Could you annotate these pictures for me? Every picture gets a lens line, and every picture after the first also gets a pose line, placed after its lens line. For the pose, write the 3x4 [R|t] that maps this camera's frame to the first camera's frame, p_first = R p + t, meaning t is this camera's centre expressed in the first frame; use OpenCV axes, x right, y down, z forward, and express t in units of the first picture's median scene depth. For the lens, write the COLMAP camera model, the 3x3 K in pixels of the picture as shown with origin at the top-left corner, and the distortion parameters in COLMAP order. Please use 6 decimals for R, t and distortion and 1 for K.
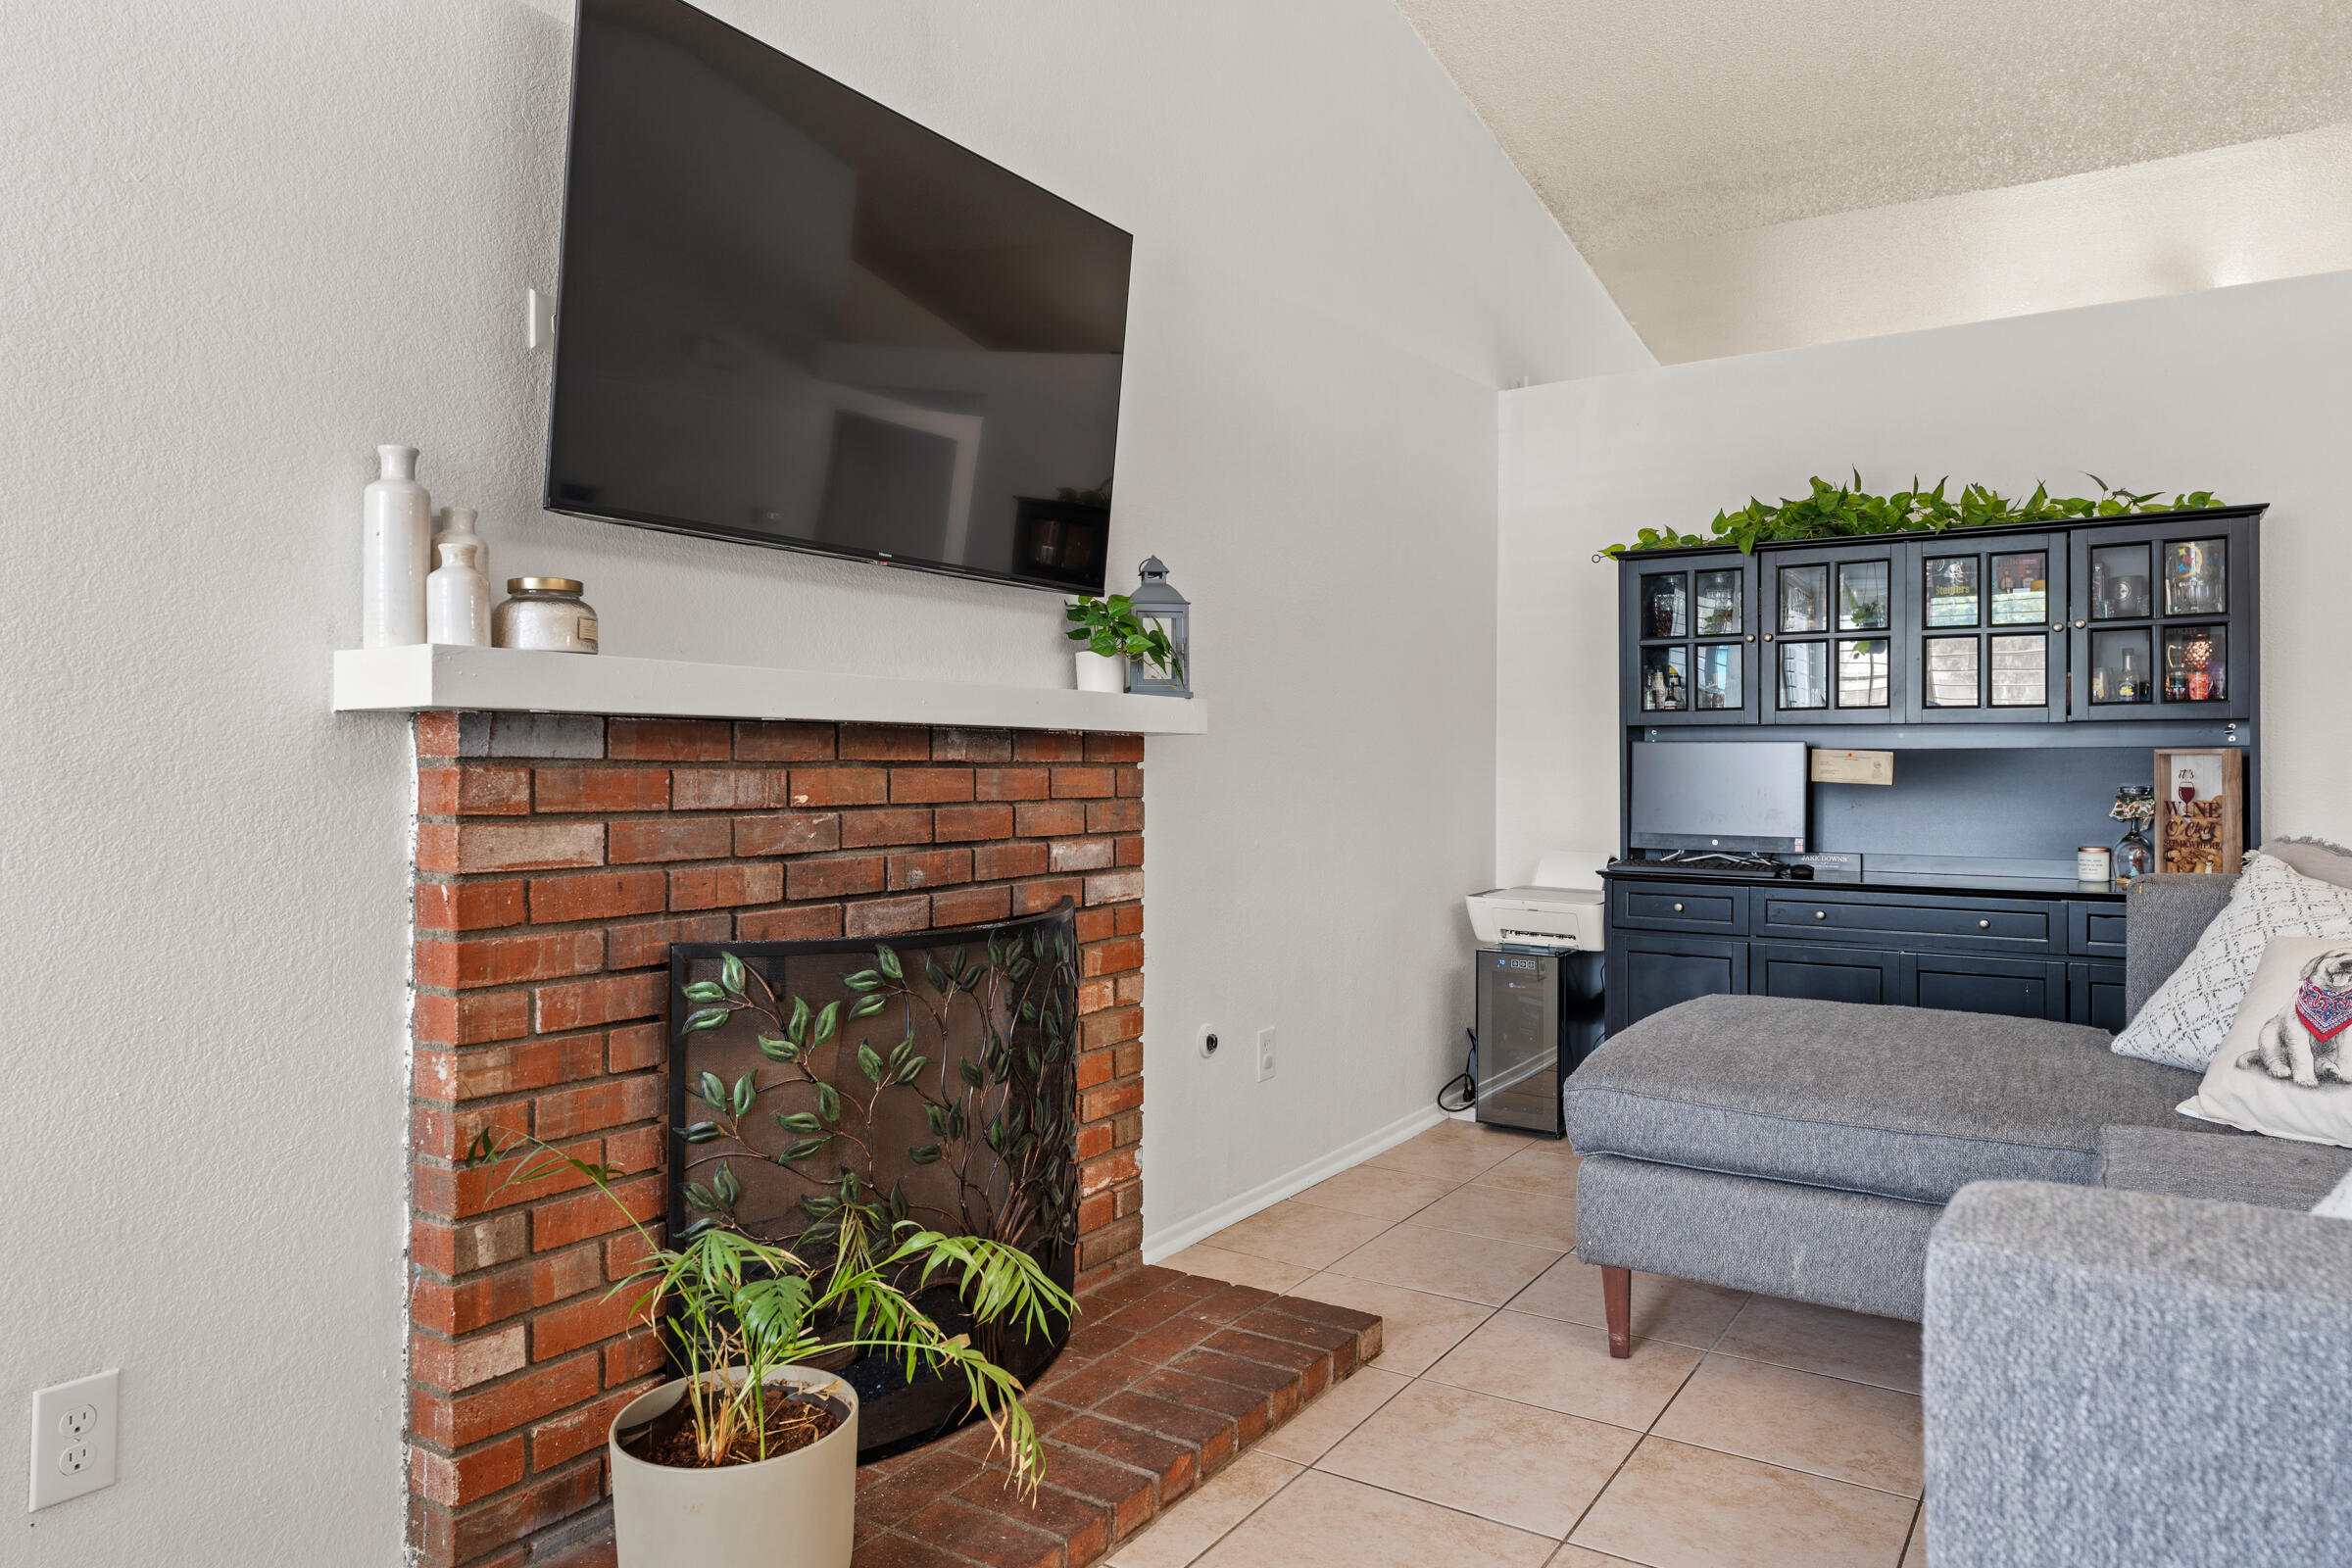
lens RADIAL K [[1524.0, 0, 1175.2], [0, 1524.0, 764.0], [0, 0, 1]] dist [-0.007881, -0.000471]
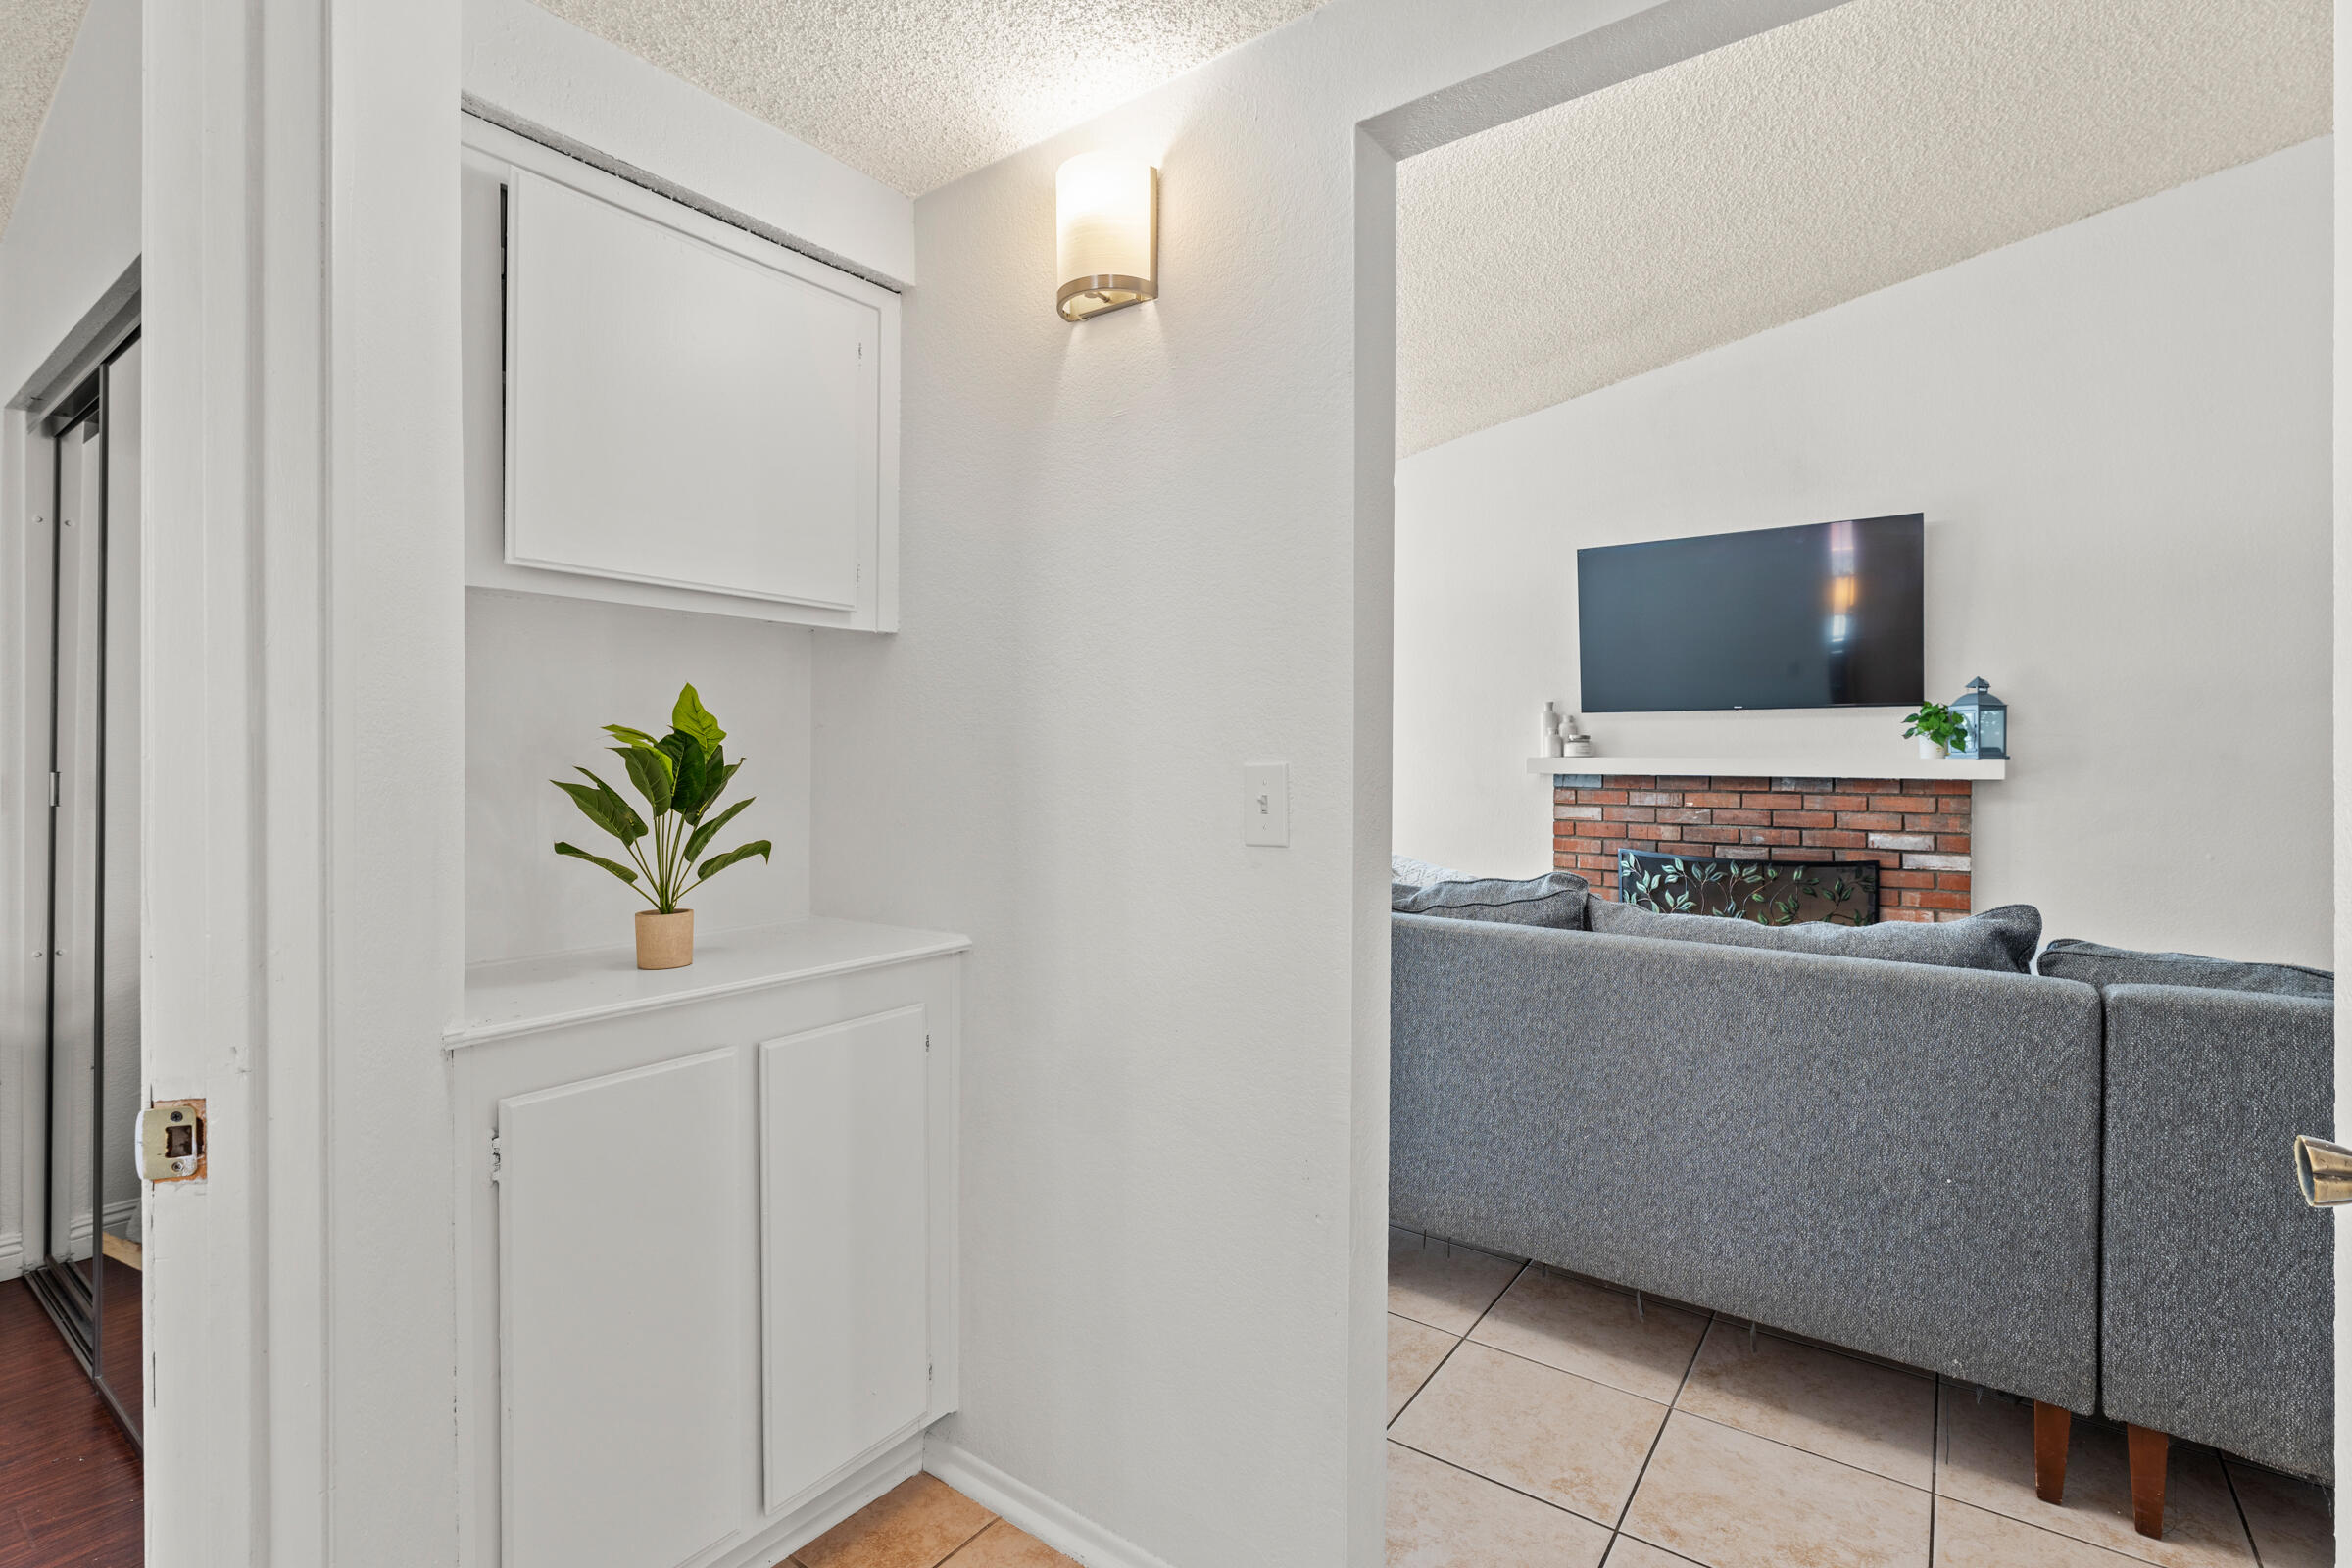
lens RADIAL K [[1079.6, 0, 1176.2], [0, 1079.6, 767.5], [0, 0, 1]] dist [0.000090, 0.000007]
pose [[-0.055210, 0.010999, -0.998414, 1.642840], [0.000330, 0.999939, 0.010998, -0.060326], [0.998475, 0.000278, -0.055210, 0.192477]]
